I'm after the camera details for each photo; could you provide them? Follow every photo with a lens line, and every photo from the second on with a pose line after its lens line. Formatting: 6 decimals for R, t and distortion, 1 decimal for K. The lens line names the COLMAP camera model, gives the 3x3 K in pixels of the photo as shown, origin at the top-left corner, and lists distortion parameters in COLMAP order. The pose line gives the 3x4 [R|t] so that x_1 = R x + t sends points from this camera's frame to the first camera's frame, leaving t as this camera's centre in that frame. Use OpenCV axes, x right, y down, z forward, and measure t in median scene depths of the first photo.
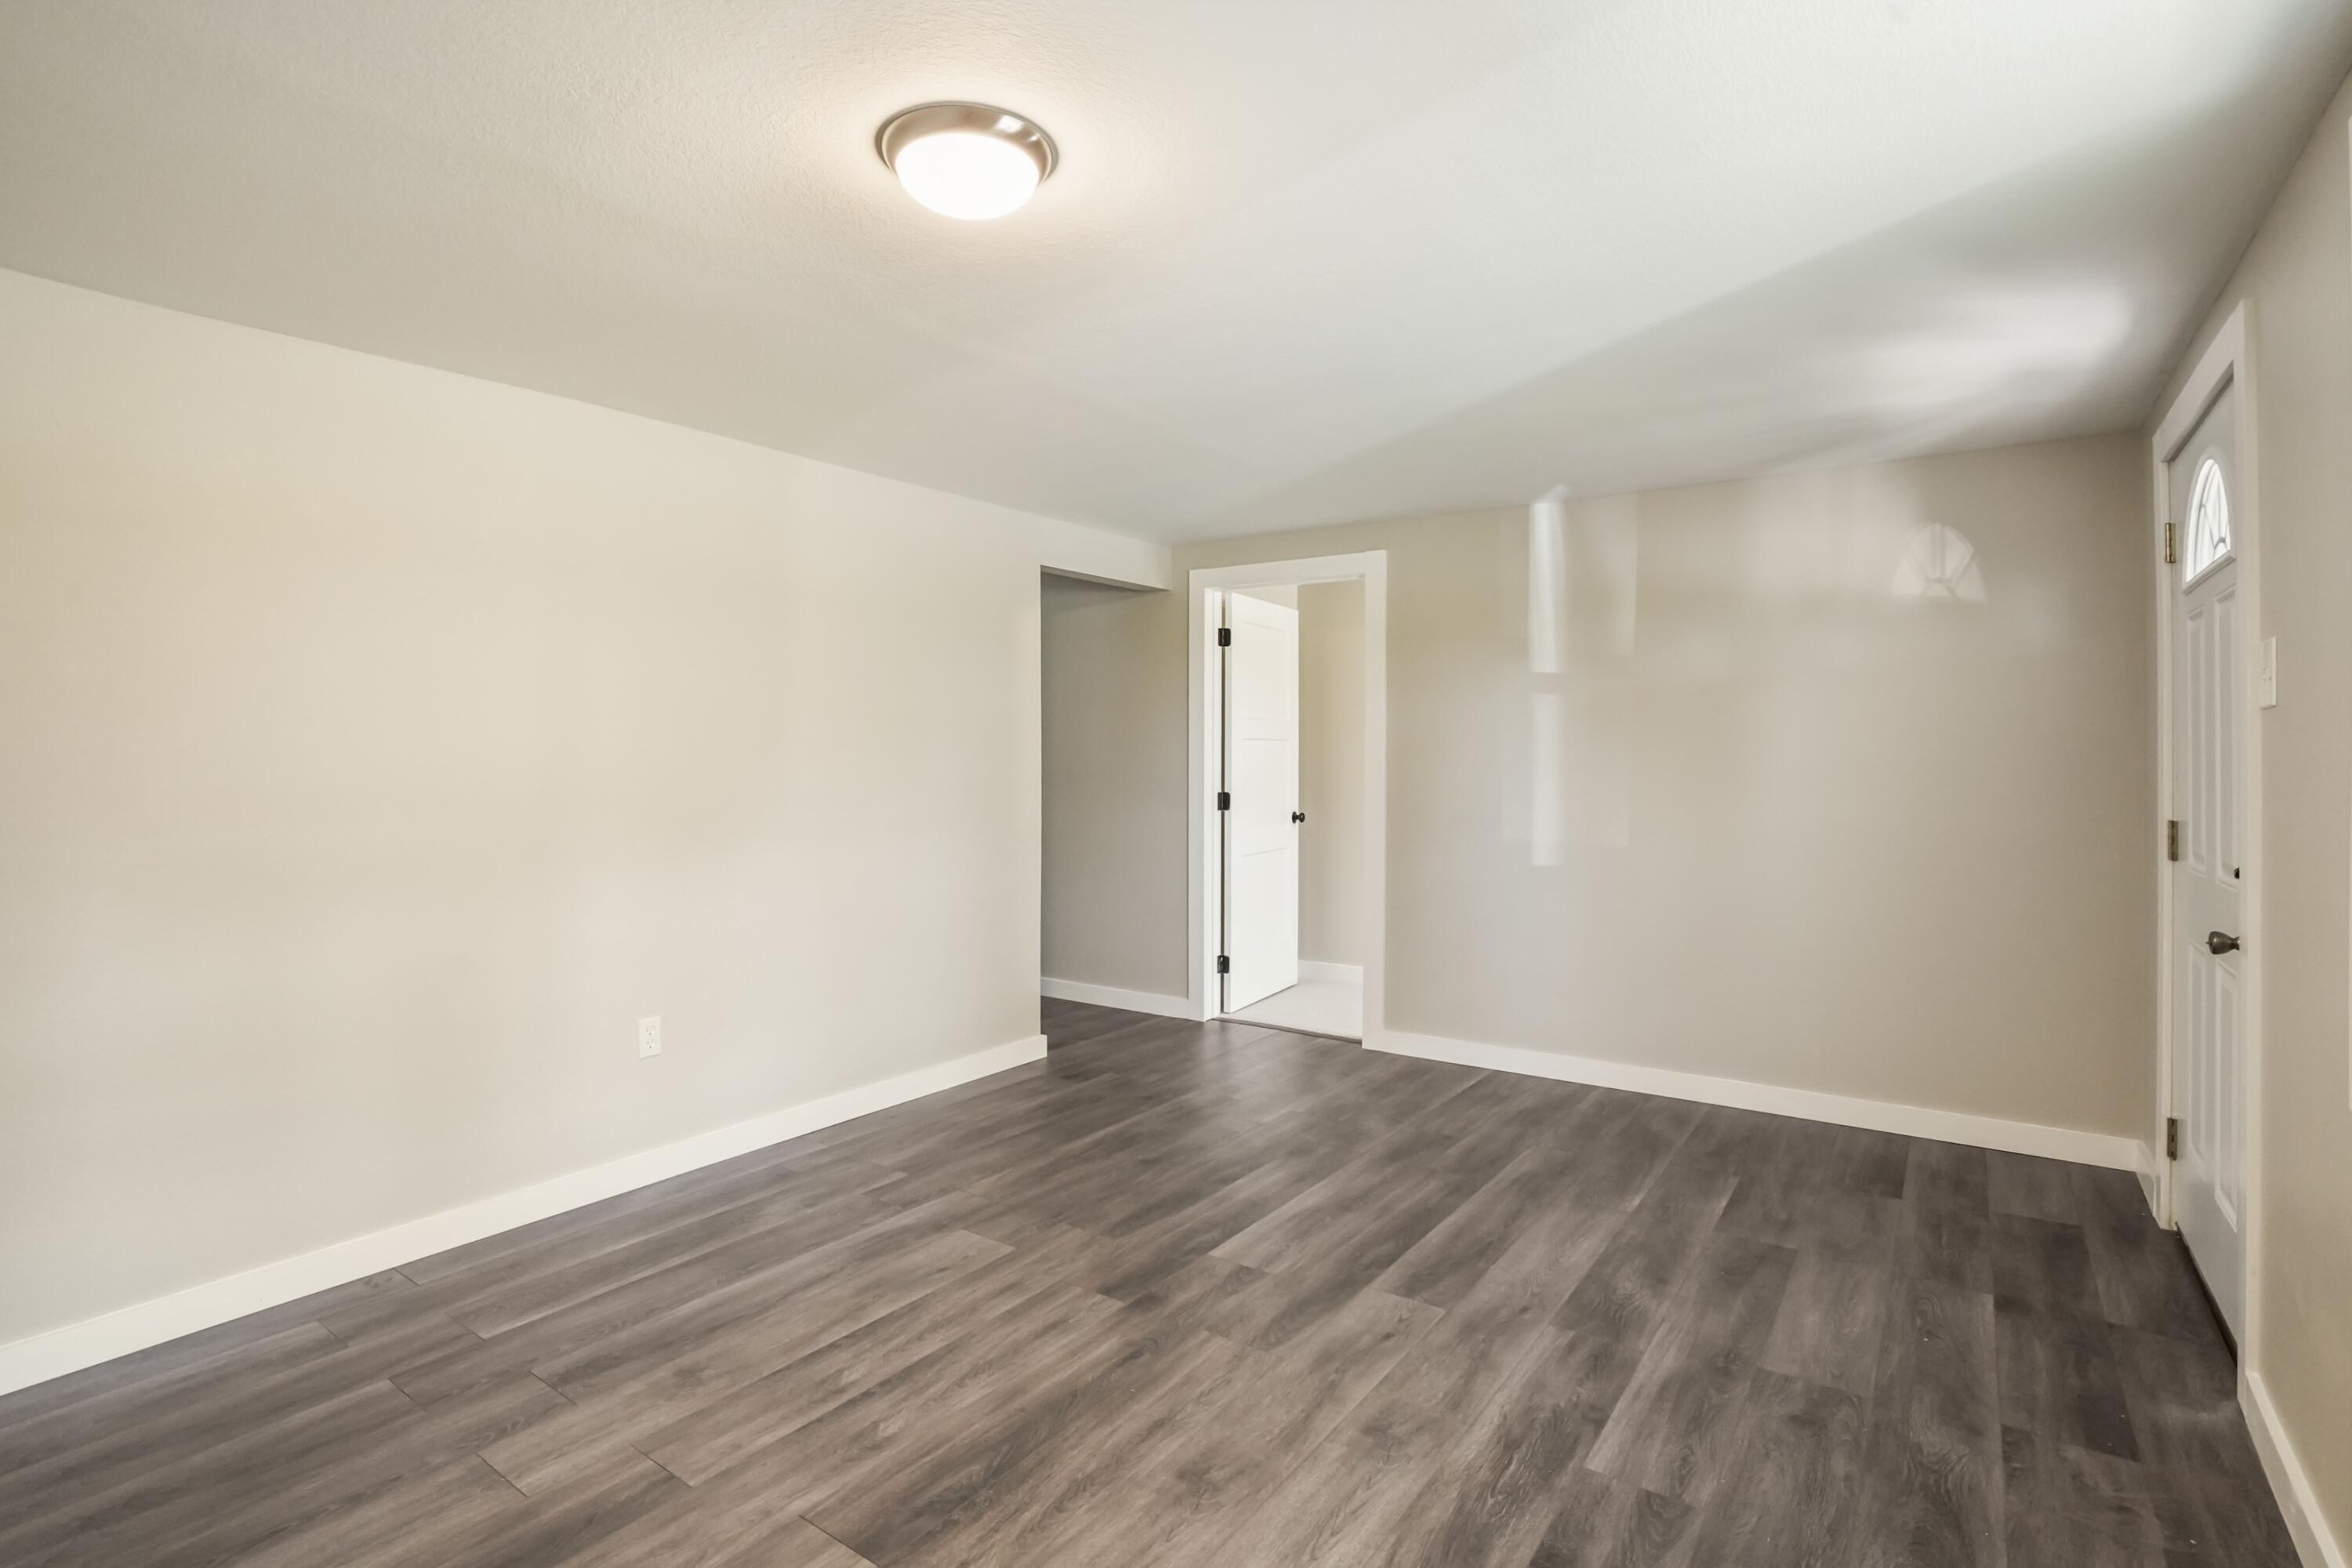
lens RADIAL K [[1087.9, 0, 1165.4], [0, 1087.9, 782.7], [0, 0, 1]] dist [0.002464, 0.004790]
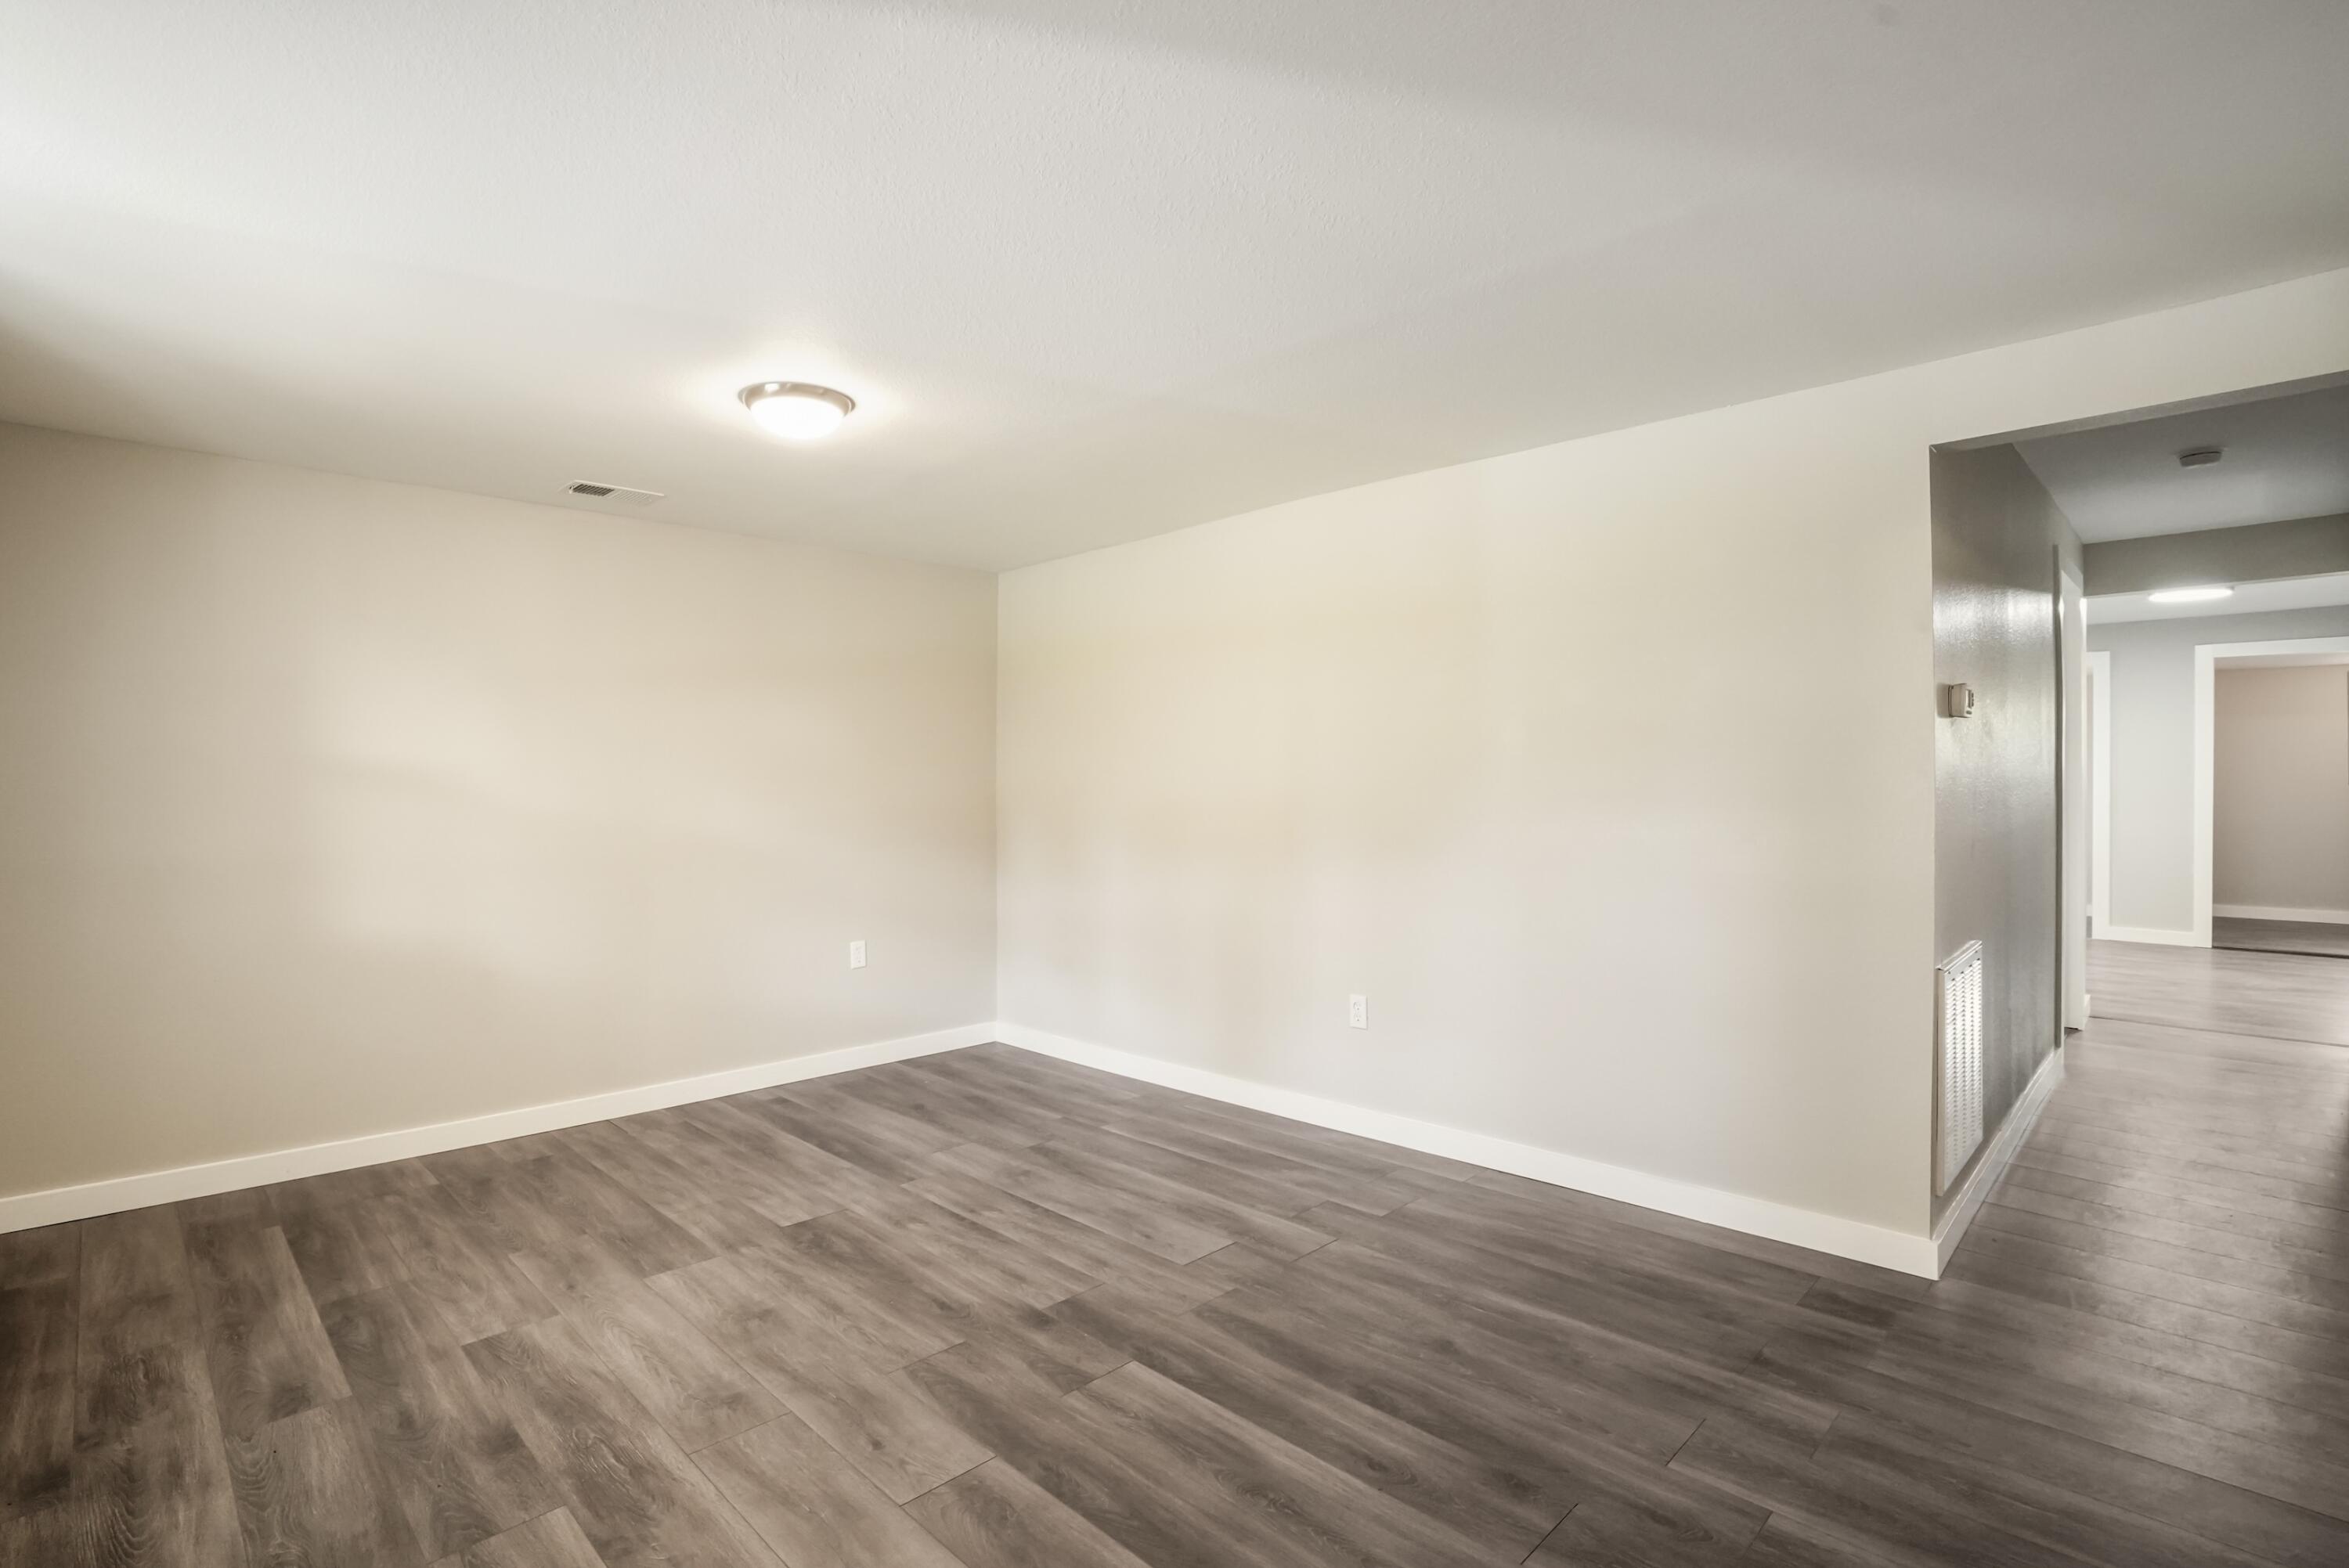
lens RADIAL K [[1086.4, 0, 1163.6], [0, 1086.4, 787.2], [0, 0, 1]] dist [0.002464, 0.004790]
pose [[-0.162048, -0.007329, -0.986756, 0.998501], [0.002618, 0.999966, -0.007857, -0.005166], [0.986779, -0.003857, -0.162024, 1.333940]]
